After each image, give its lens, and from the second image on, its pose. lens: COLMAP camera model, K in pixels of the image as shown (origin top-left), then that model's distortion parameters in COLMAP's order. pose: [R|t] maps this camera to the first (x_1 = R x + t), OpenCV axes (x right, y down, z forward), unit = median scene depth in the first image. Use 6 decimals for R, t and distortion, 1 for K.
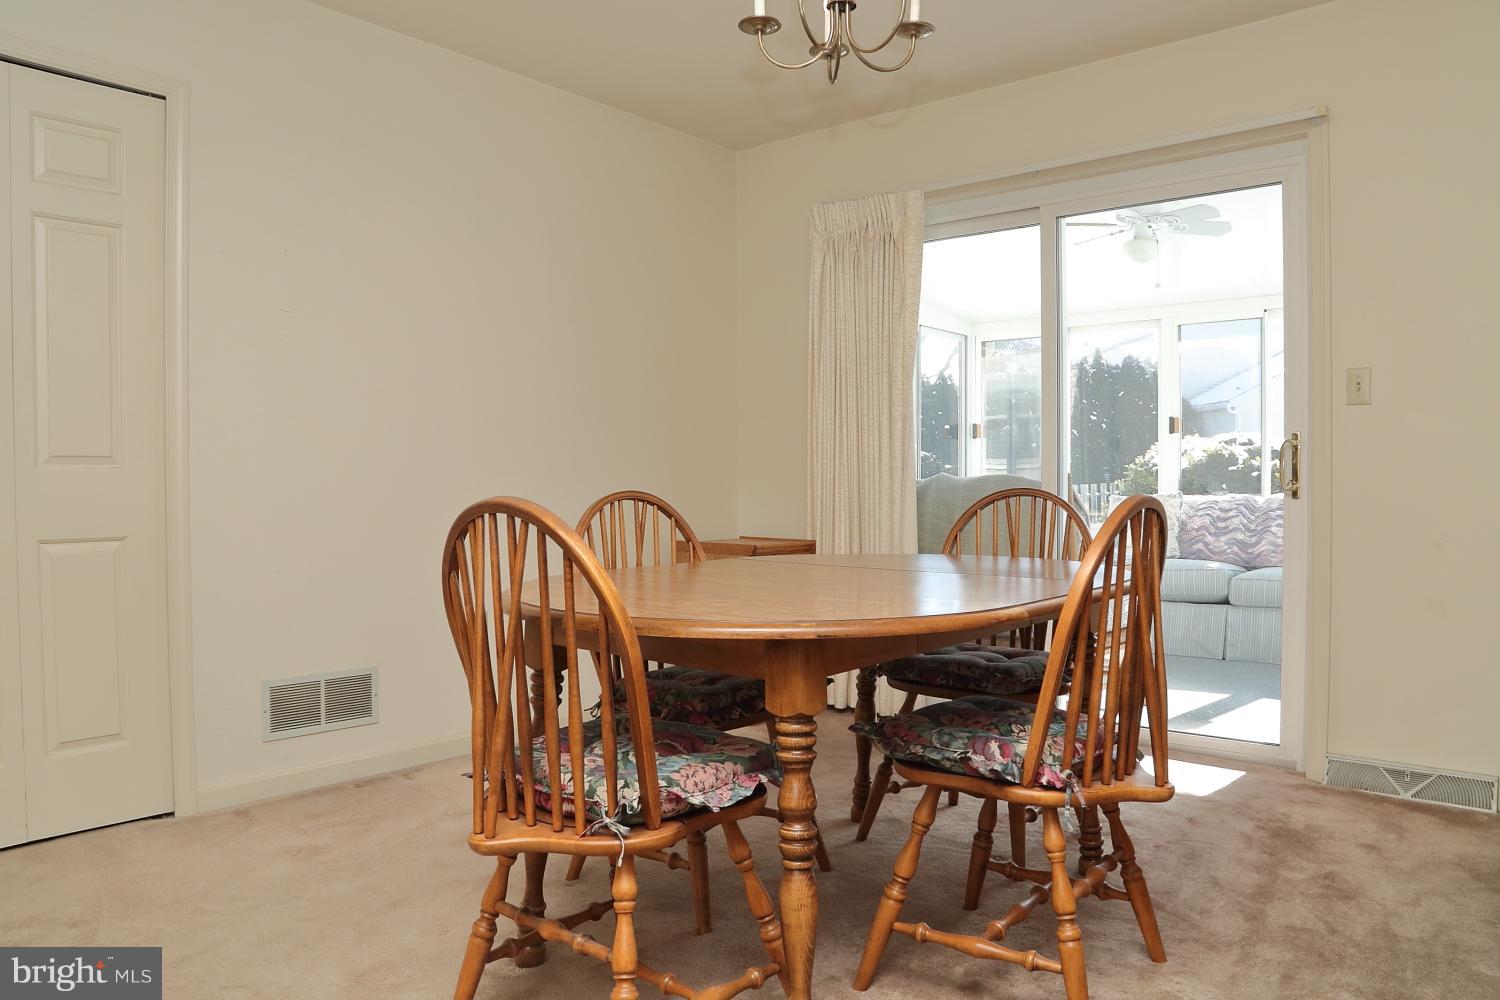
lens RADIAL K [[1046.0, 0, 750.0], [0, 1046.0, 500.0], [0, 0, 1]] dist [-0.125418, 0.085517]
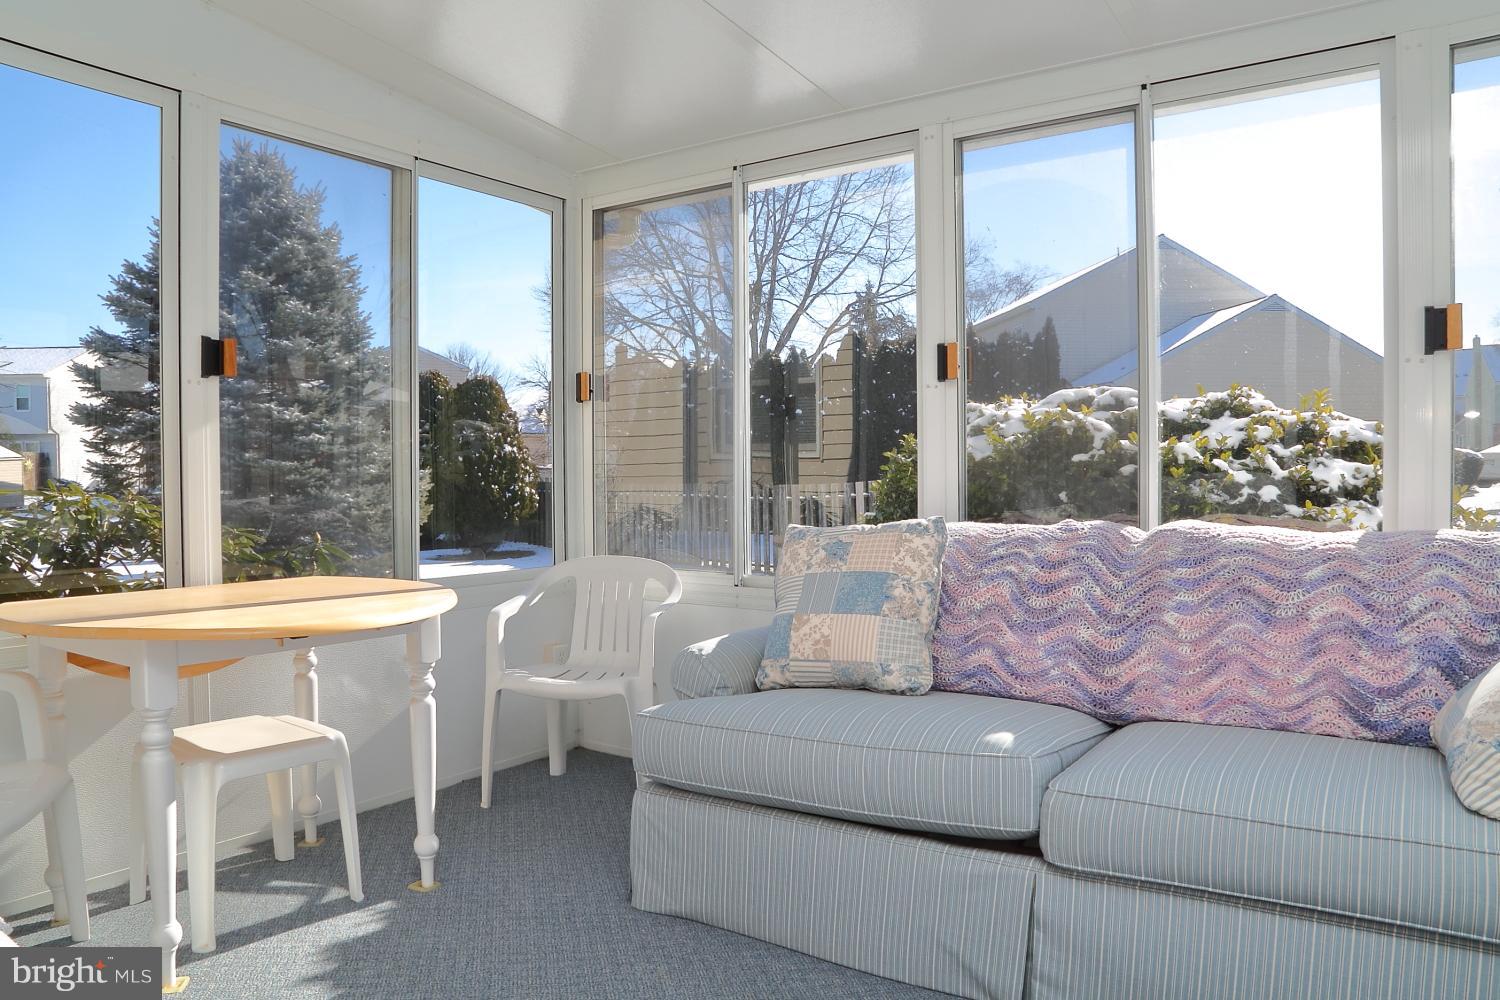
lens RADIAL K [[1014.4, 0, 750.0], [0, 1014.4, 500.0], [0, 0, 1]] dist [-0.125763, 0.080101]
pose [[0.996415, -0.009445, 0.084071, 0.310377], [0.008526, 0.999900, 0.011285, -0.019942], [-0.084169, -0.010528, 0.996396, 0.609787]]
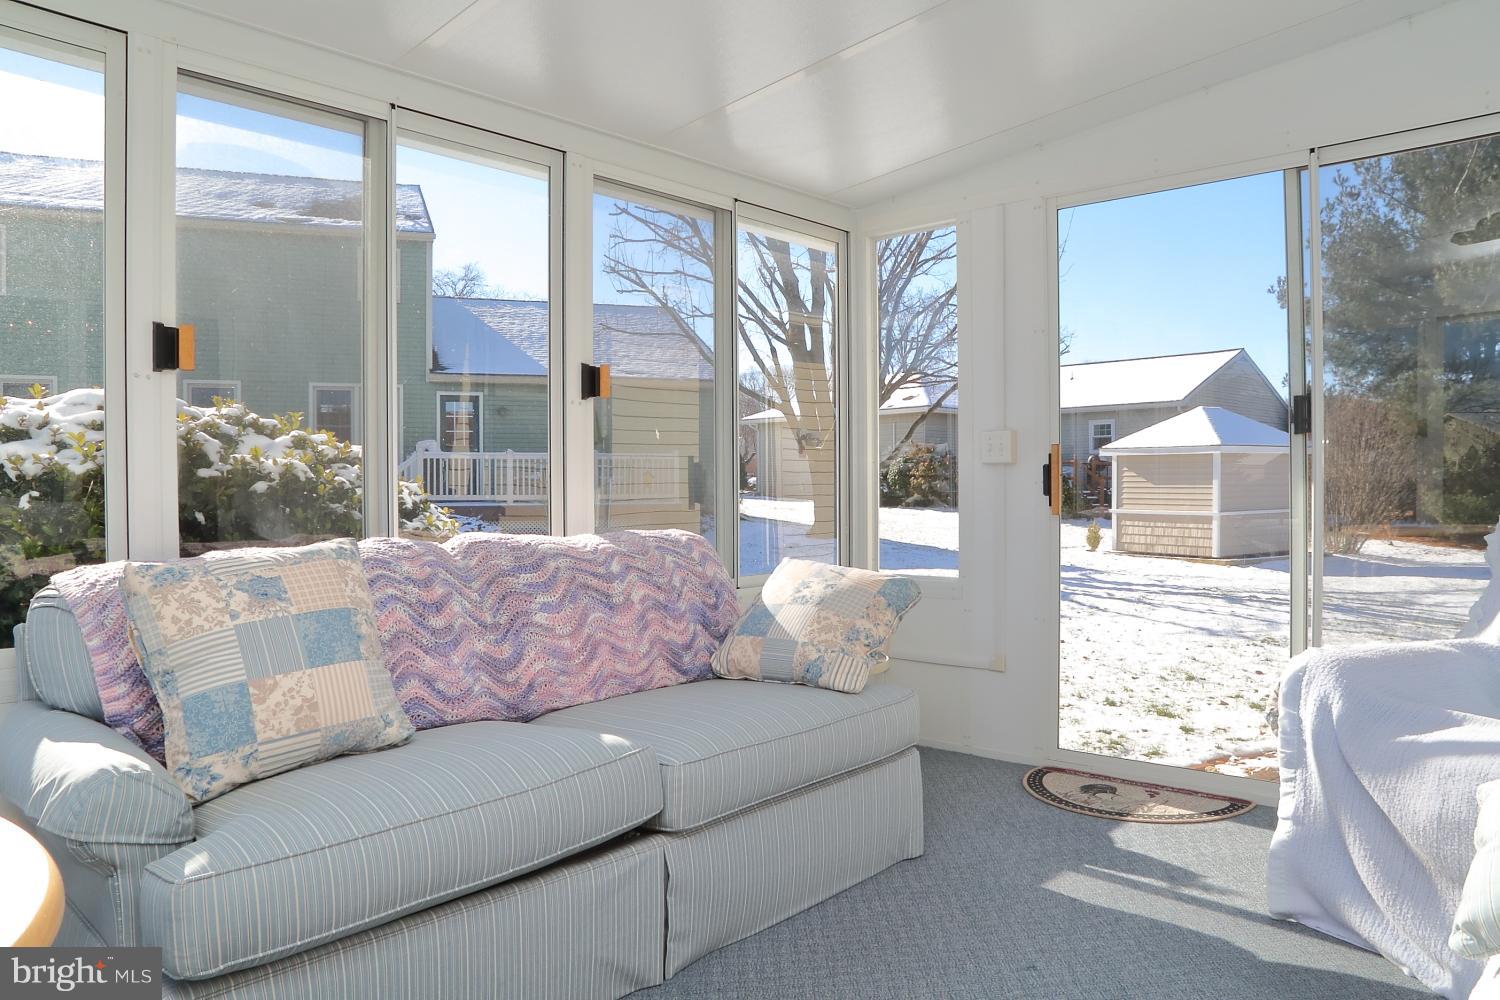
lens RADIAL K [[1065.8, 0, 750.0], [0, 1065.8, 500.0], [0, 0, 1]] dist [-0.027448, -0.001493]
pose [[0.068984, -0.015173, 0.997502, 0.074858], [0.011584, 0.999829, 0.014407, -0.024659], [-0.997551, 0.010561, 0.069148, 0.836554]]
